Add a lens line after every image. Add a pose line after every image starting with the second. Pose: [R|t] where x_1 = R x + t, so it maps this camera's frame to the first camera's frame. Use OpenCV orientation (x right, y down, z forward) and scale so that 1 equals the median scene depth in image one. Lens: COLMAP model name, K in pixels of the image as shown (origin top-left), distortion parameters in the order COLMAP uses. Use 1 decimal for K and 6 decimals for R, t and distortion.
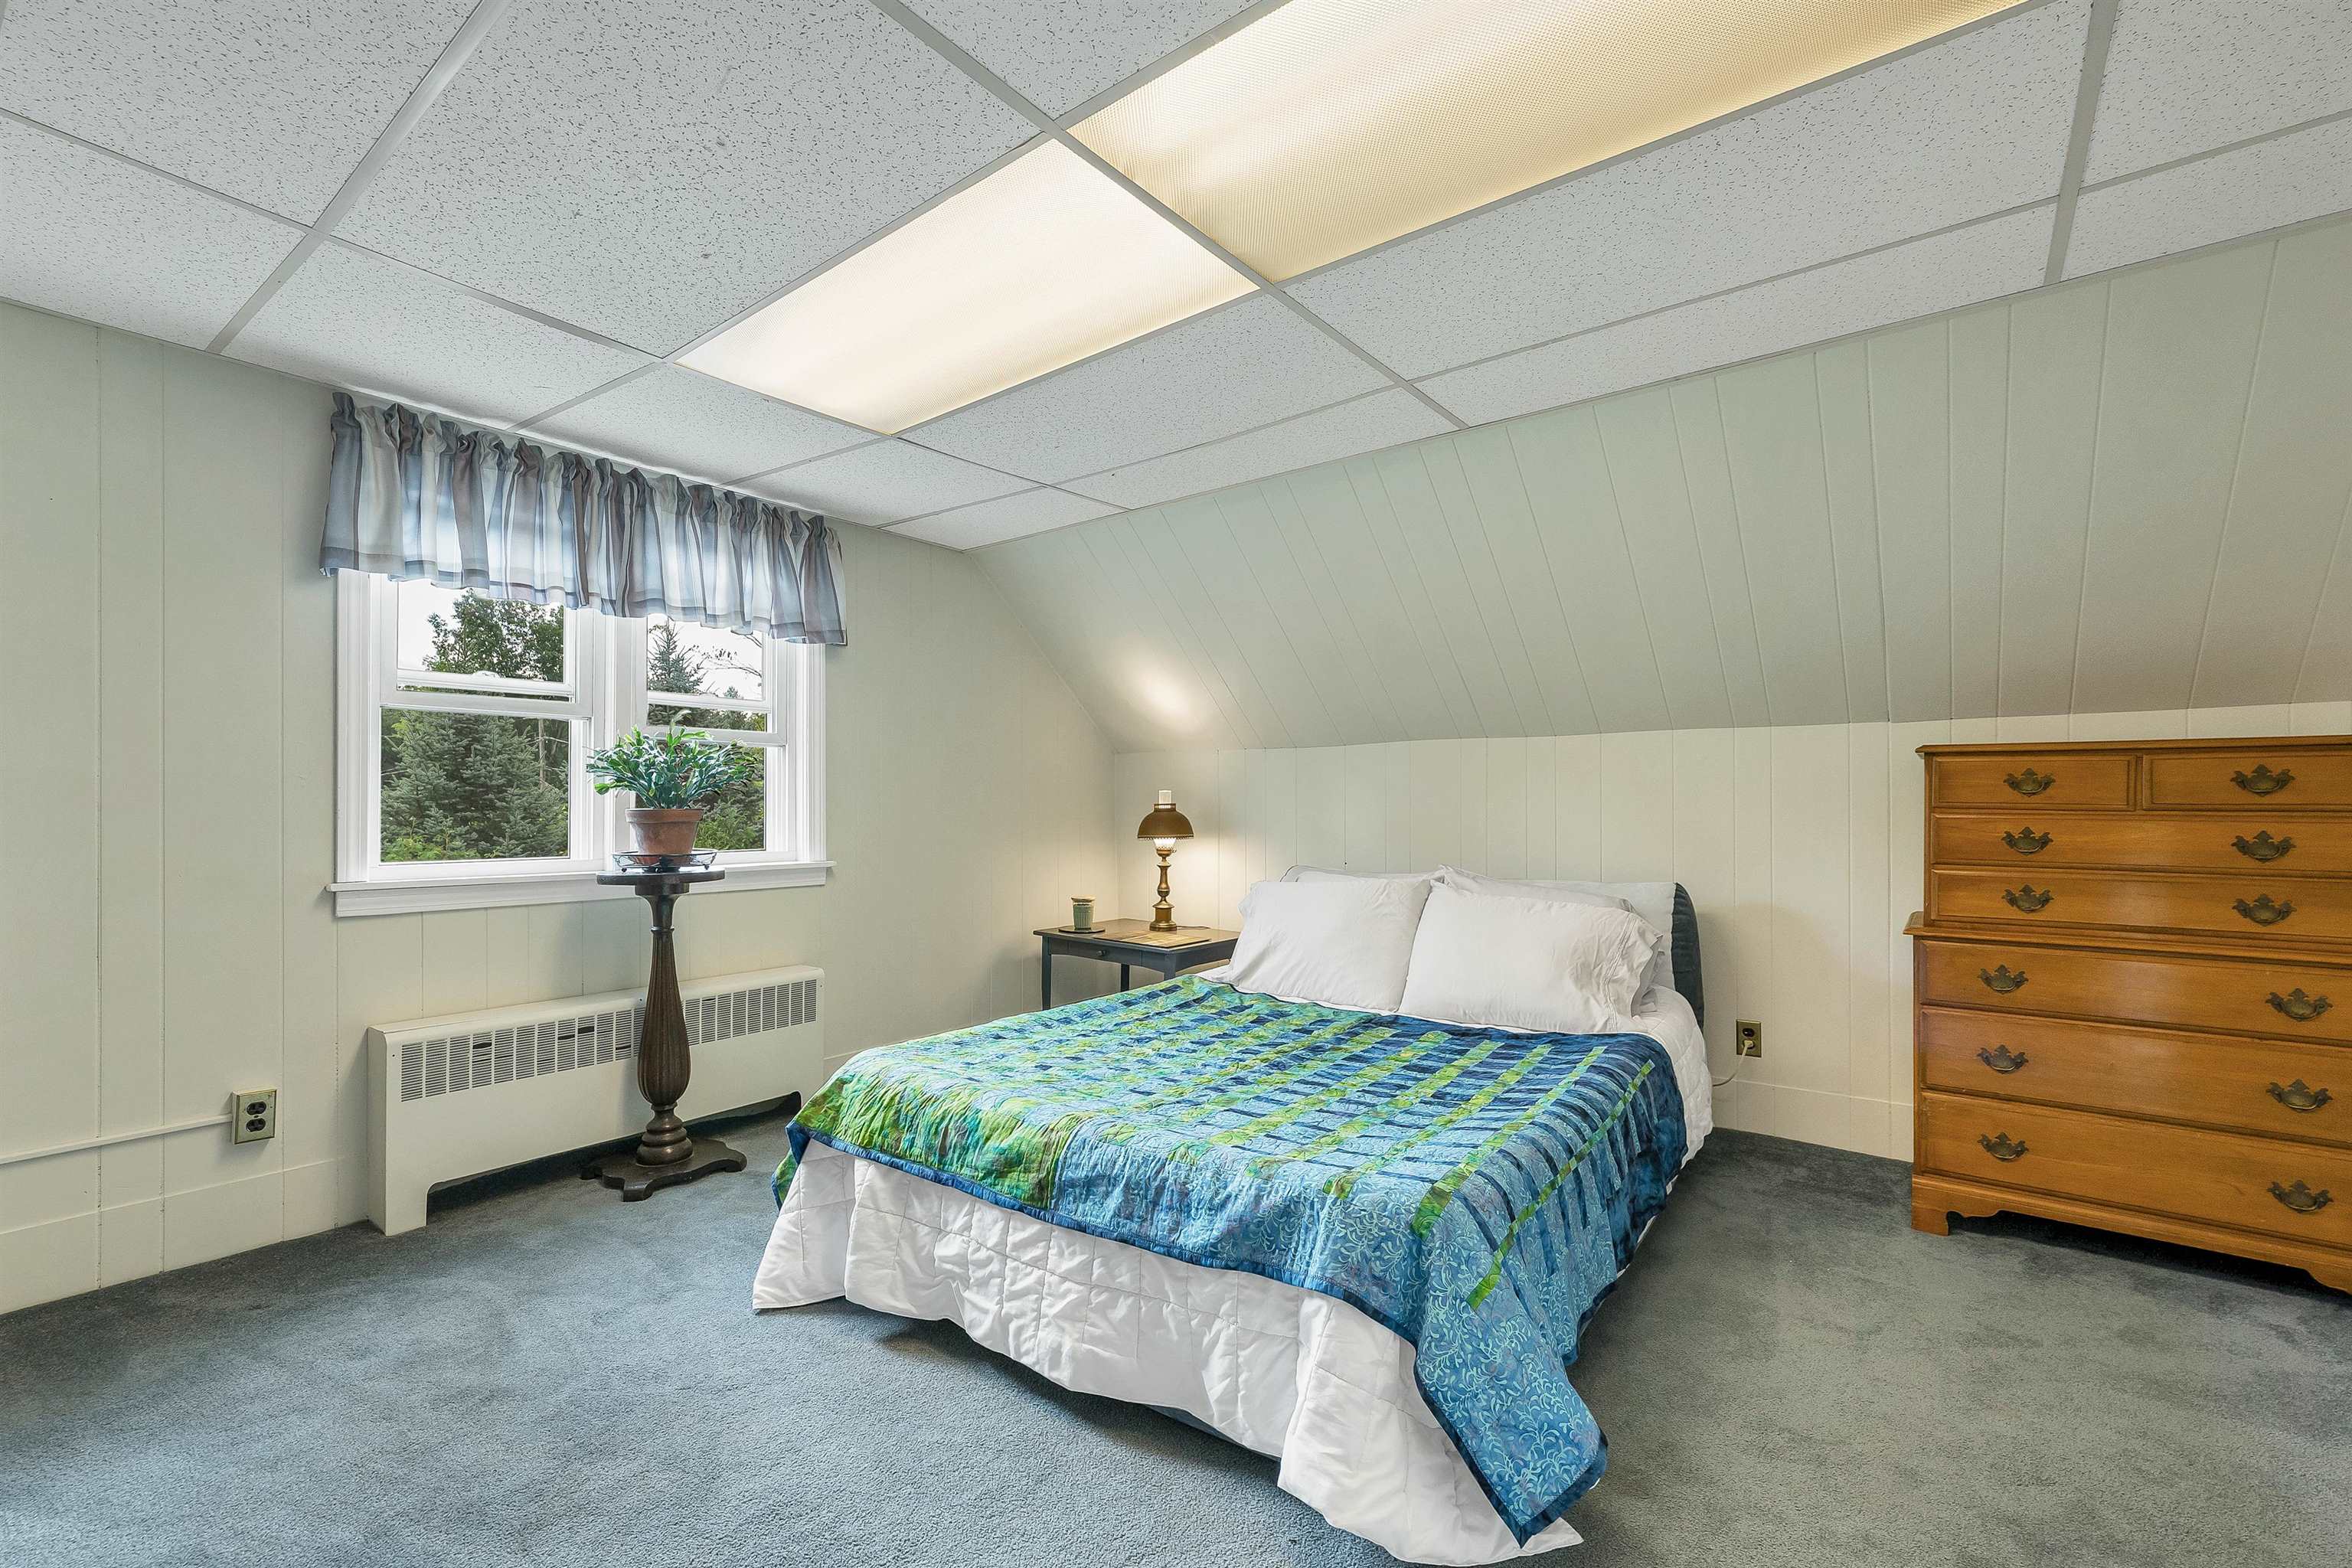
lens RADIAL K [[993.1, 0, 1179.7], [0, 993.1, 787.8], [0, 0, 1]] dist [0.001882, -0.000089]
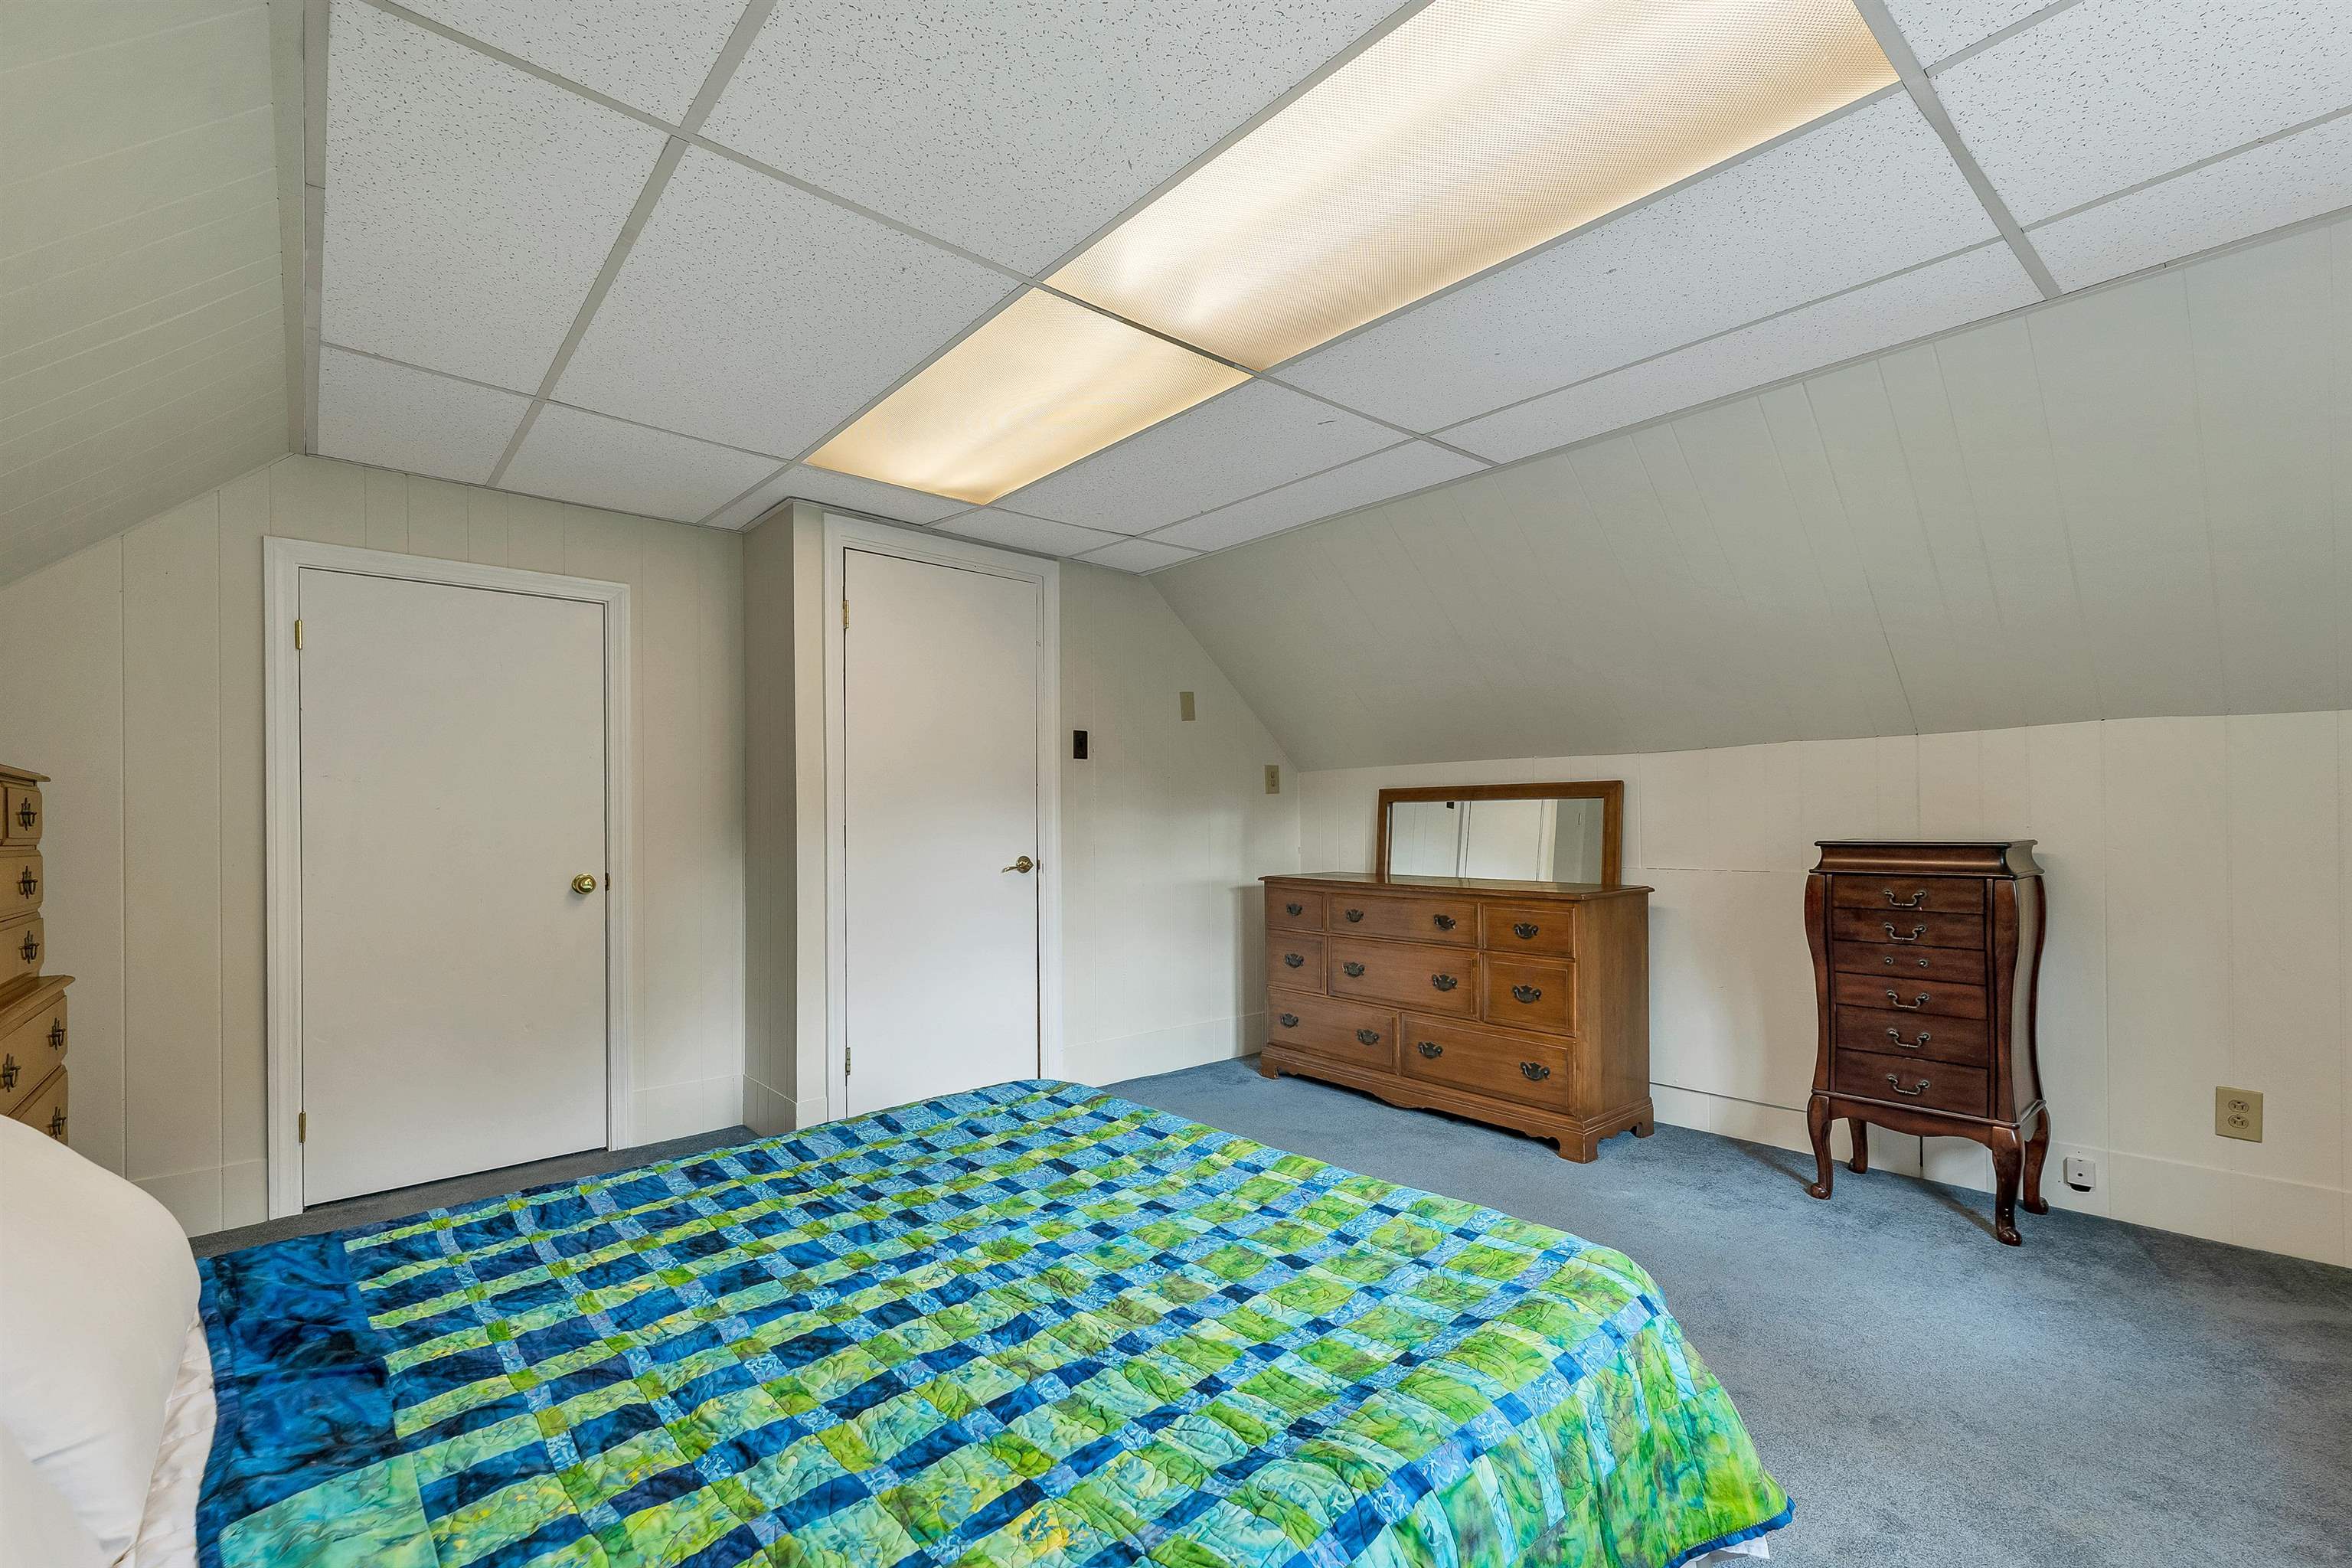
lens RADIAL K [[1028.4, 0, 1175.8], [0, 1028.4, 828.8], [0, 0, 1]] dist [0.001447, 0.000345]
pose [[-0.979679, 0.006685, 0.200462, -0.175583], [0.004738, 0.999937, -0.010187, 0.019550], [-0.200518, -0.009030, -0.979648, 1.450949]]
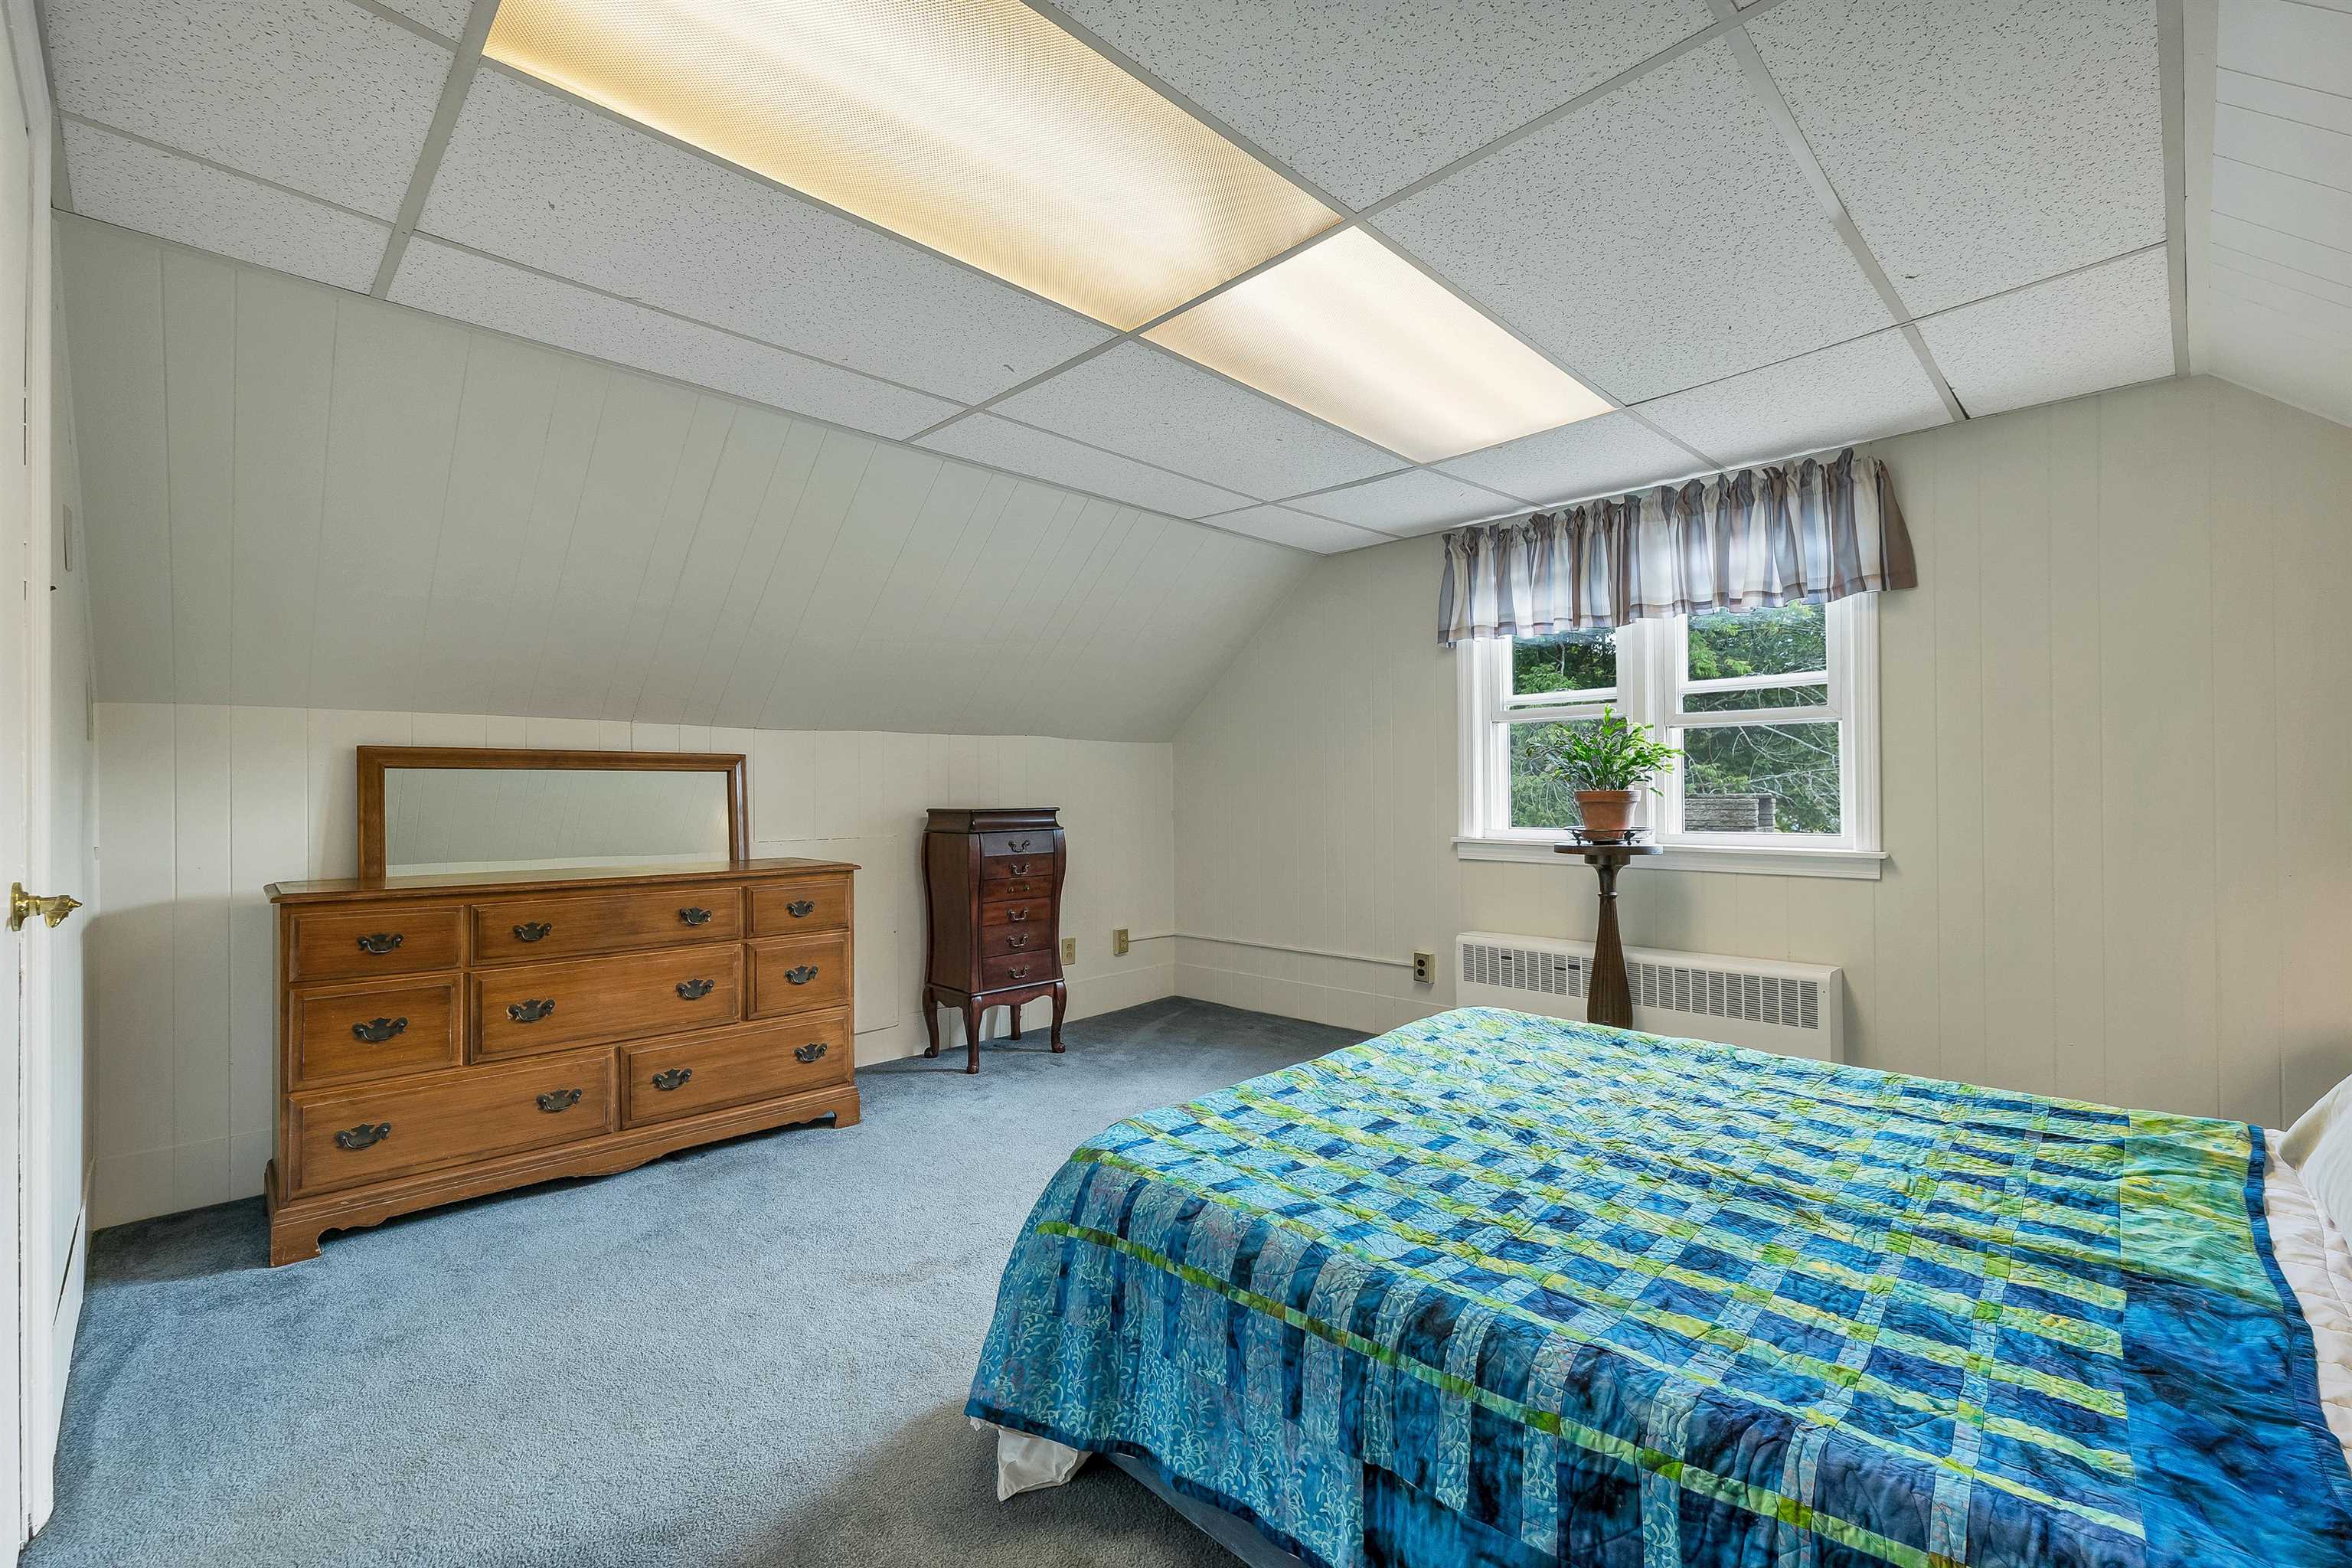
lens RADIAL K [[993.1, 0, 1179.7], [0, 993.1, 787.8], [0, 0, 1]] dist [0.001882, -0.000089]
pose [[-0.125916, -0.003278, -0.992035, 0.757811], [0.026235, 0.999634, -0.006633, 0.012593], [0.991694, -0.026861, -0.125784, 0.712713]]
